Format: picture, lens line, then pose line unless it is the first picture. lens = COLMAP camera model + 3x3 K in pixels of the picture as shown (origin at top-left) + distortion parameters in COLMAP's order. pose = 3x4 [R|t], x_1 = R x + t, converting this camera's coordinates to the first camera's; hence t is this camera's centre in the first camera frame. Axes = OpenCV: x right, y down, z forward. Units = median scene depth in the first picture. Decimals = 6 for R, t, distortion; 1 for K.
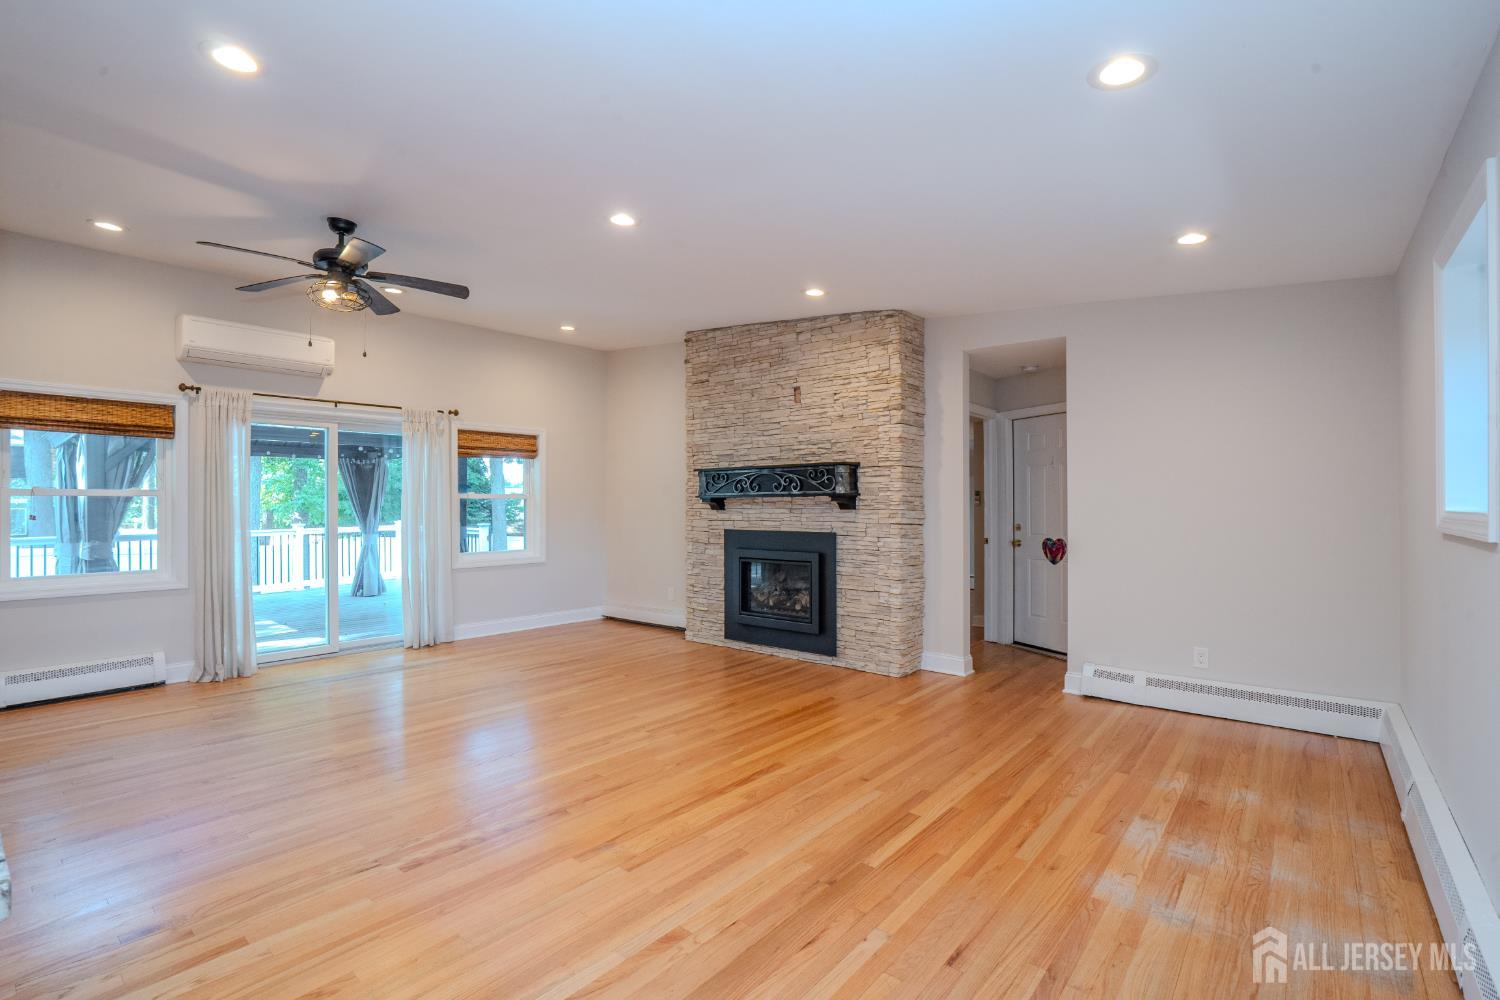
lens RADIAL K [[698.2, 0, 750.0], [0, 698.2, 500.0], [0, 0, 1]] dist [-0.069022, 0.025286]
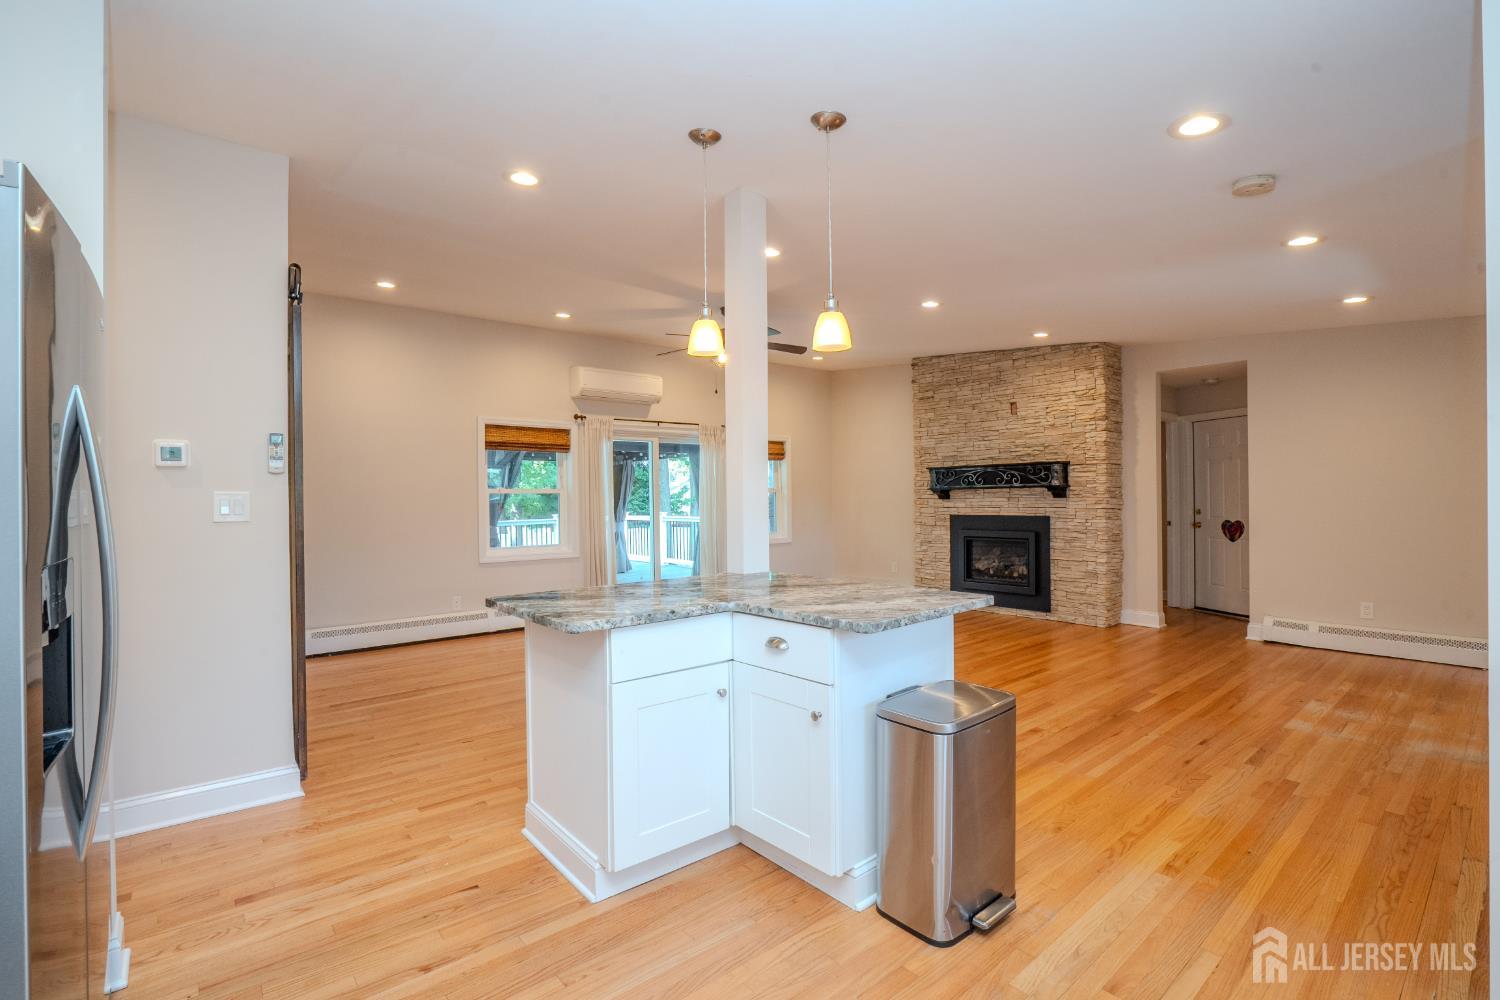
lens RADIAL K [[694.2, 0, 753.4], [0, 694.2, 498.4], [0, 0, 1]] dist [-0.054698, 0.020845]
pose [[0.985167, -0.008764, -0.171376, -0.199040], [0.010410, 0.999908, 0.008707, -0.002417], [0.171284, -0.010362, 0.985167, -0.346069]]
